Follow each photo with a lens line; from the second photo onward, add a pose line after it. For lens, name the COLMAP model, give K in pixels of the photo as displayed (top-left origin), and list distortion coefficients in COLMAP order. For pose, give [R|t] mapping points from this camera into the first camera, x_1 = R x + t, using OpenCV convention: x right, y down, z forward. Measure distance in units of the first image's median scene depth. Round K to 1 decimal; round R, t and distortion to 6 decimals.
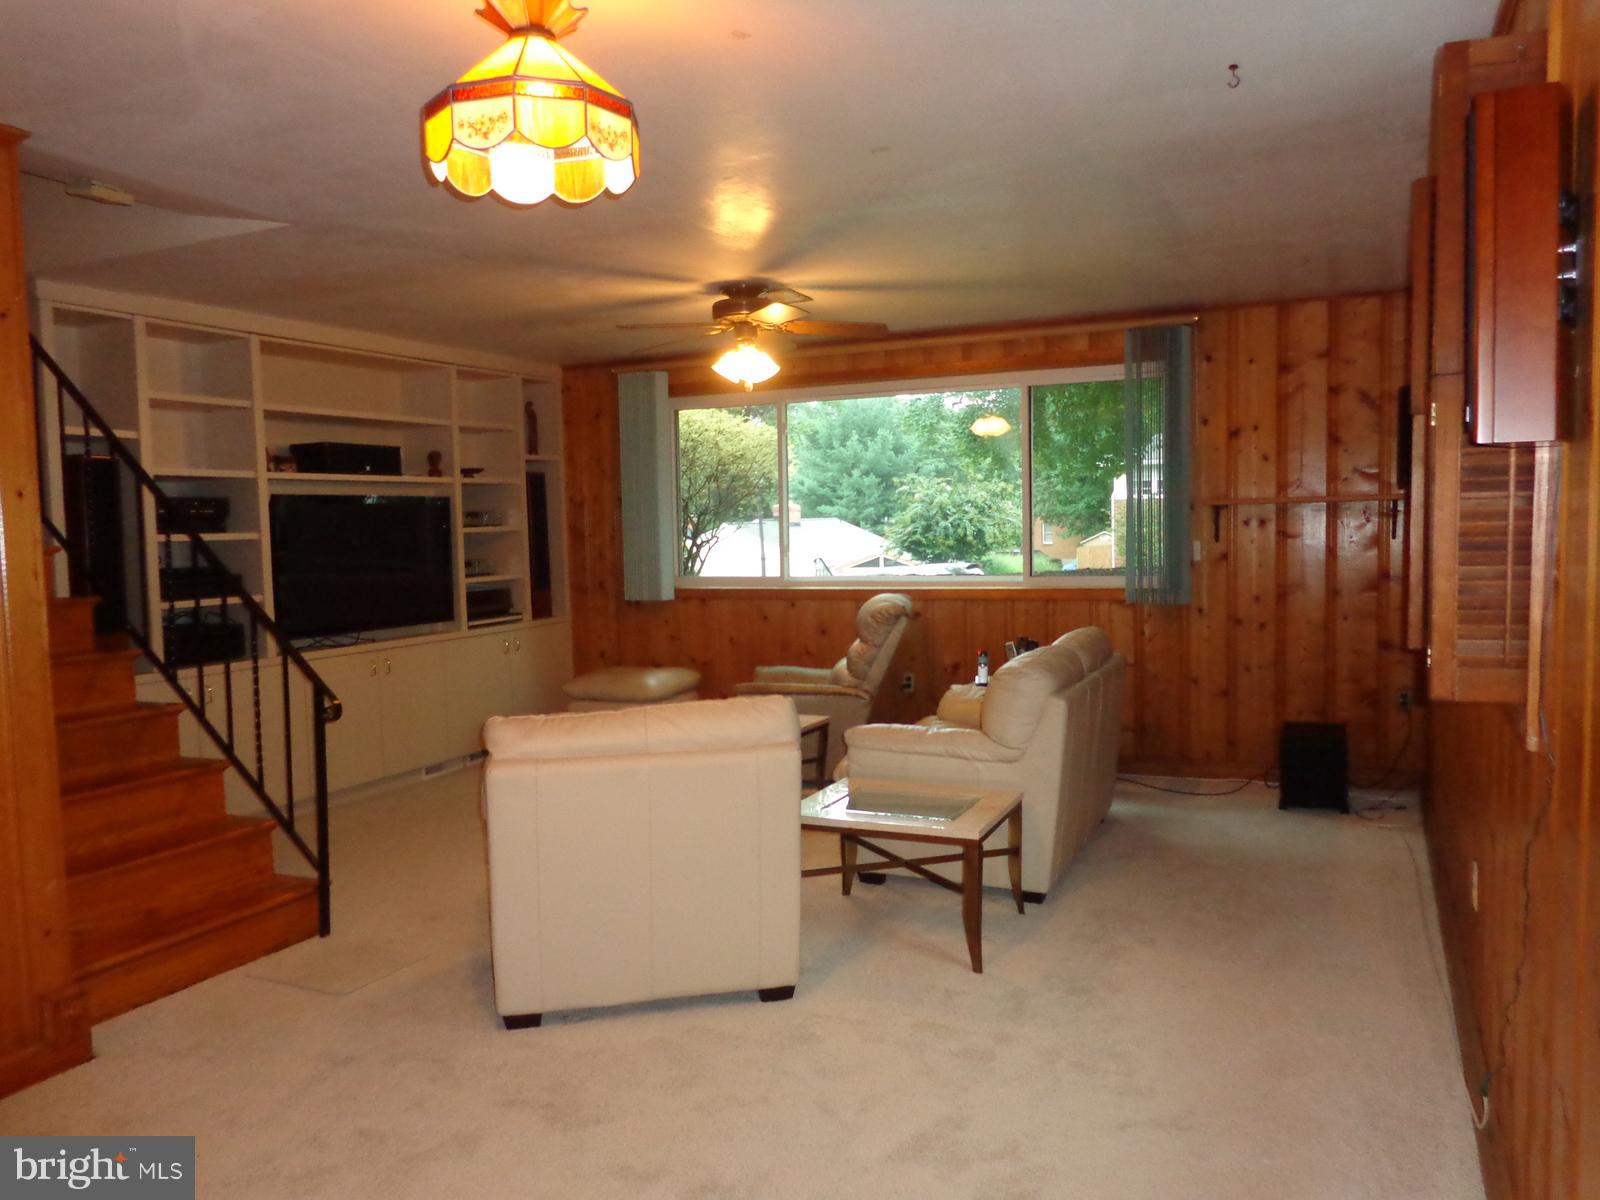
lens RADIAL K [[1187.6, 0, 796.5], [0, 1187.6, 600.3], [0, 0, 1]] dist [-0.004938, 0.004376]
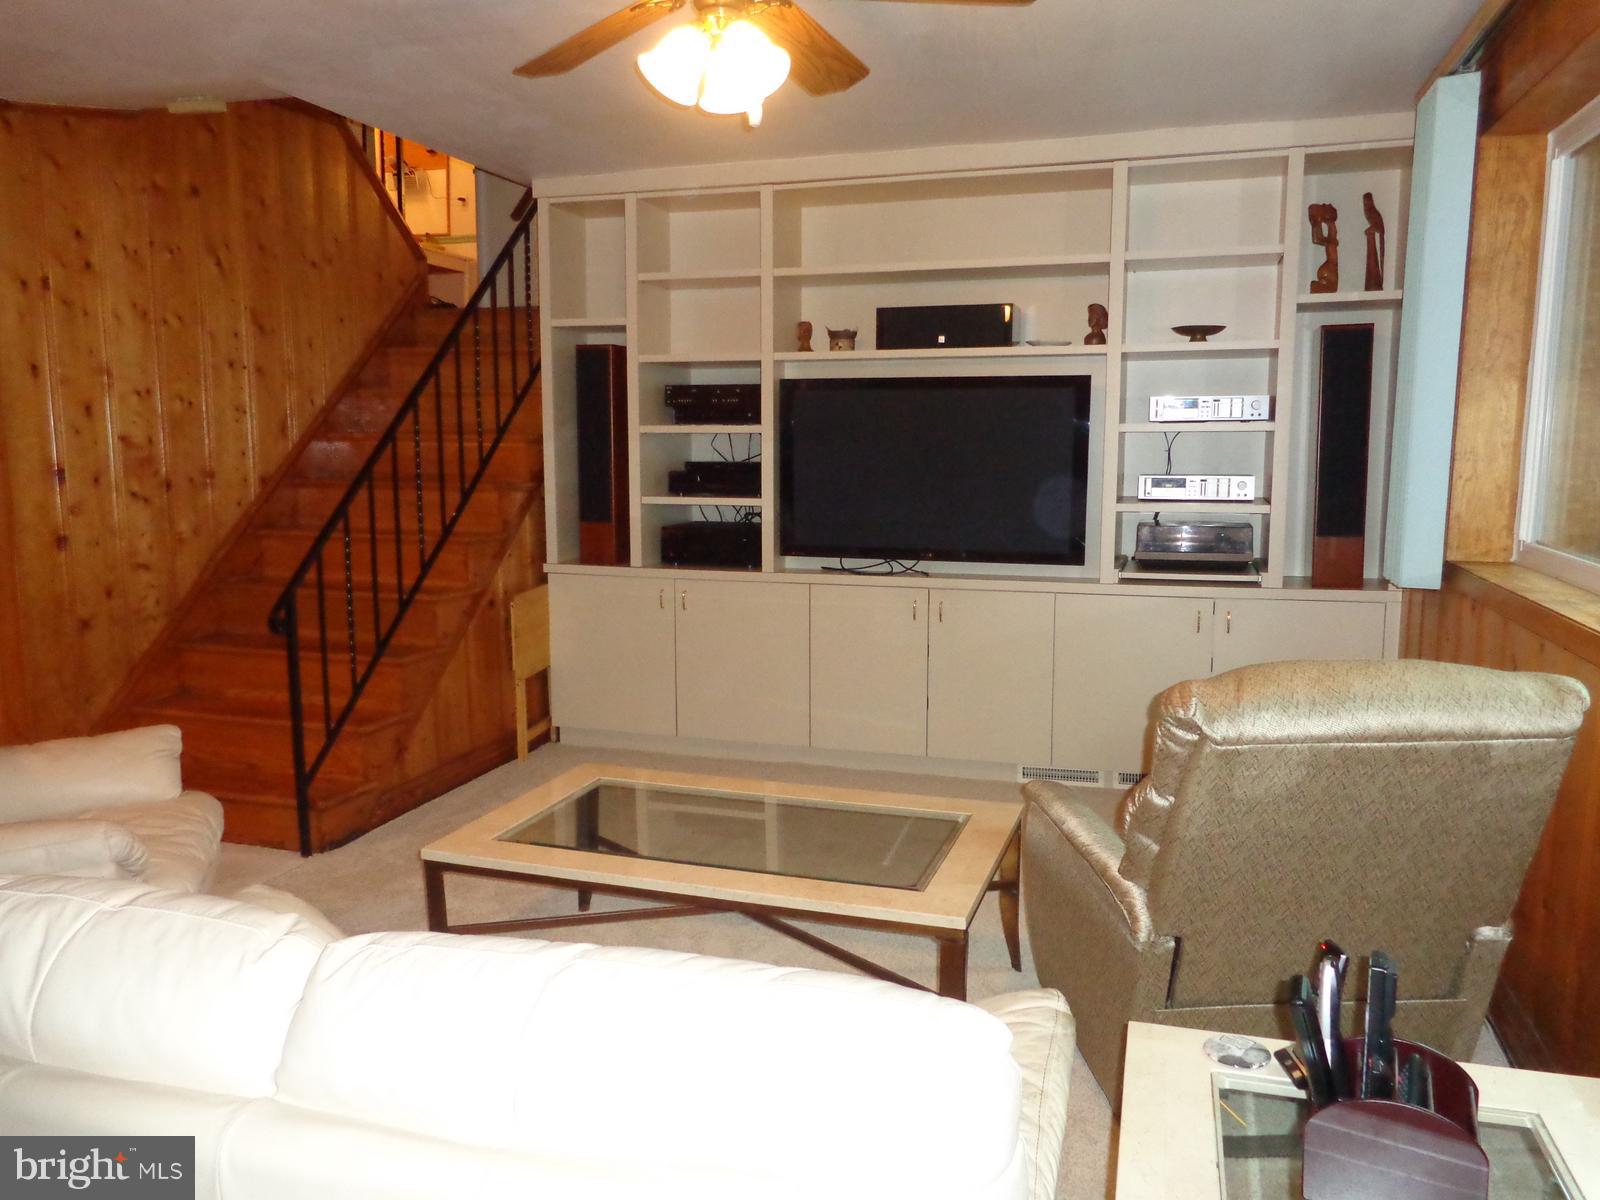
lens RADIAL K [[1187.6, 0, 799.9], [0, 1187.6, 597.7], [0, 0, 1]] dist [-0.004938, 0.004376]
pose [[0.151952, 0.155711, -0.976045, 0.352413], [-0.067714, 0.986832, 0.146890, -0.054142], [0.986066, 0.043771, 0.160495, 0.780856]]
